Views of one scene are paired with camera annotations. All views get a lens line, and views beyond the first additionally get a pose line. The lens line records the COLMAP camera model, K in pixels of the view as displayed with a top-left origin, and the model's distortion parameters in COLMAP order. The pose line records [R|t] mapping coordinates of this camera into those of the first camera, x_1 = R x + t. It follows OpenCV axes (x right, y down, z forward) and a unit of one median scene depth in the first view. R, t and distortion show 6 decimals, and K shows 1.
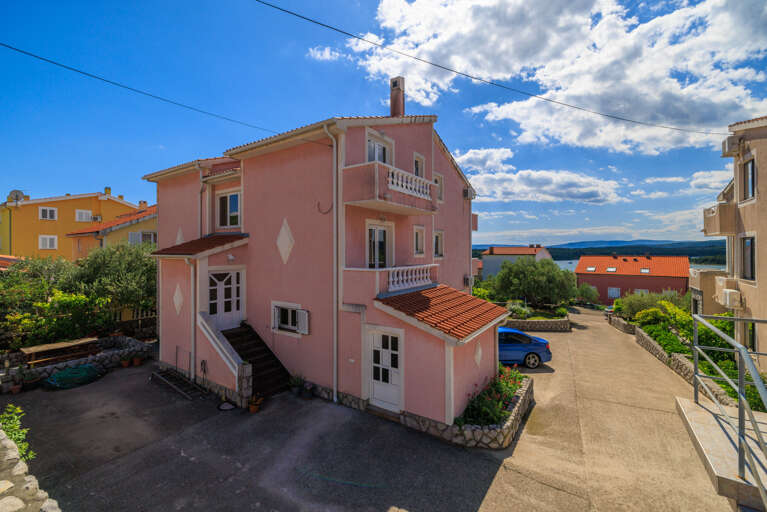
lens RADIAL K [[322.9, 0, 383.5], [0, 322.9, 256.0], [0, 0, 1]] dist [0.002147, 0.000317]
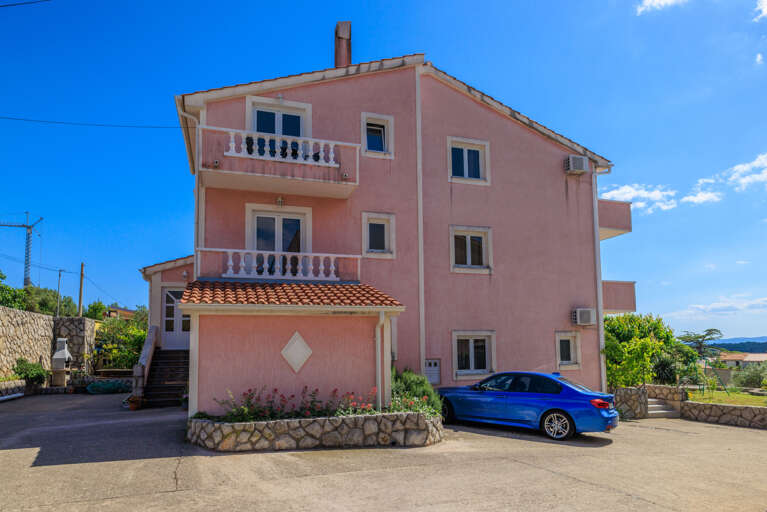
lens RADIAL K [[477.9, 0, 382.9], [0, 477.9, 321.1], [0, 0, 1]] dist [0.005848, 0.001425]
pose [[0.789457, -0.046148, -0.612068, 0.941849], [0.003988, 0.997534, -0.070068, 0.269802], [0.613792, 0.052875, 0.787695, 0.257497]]
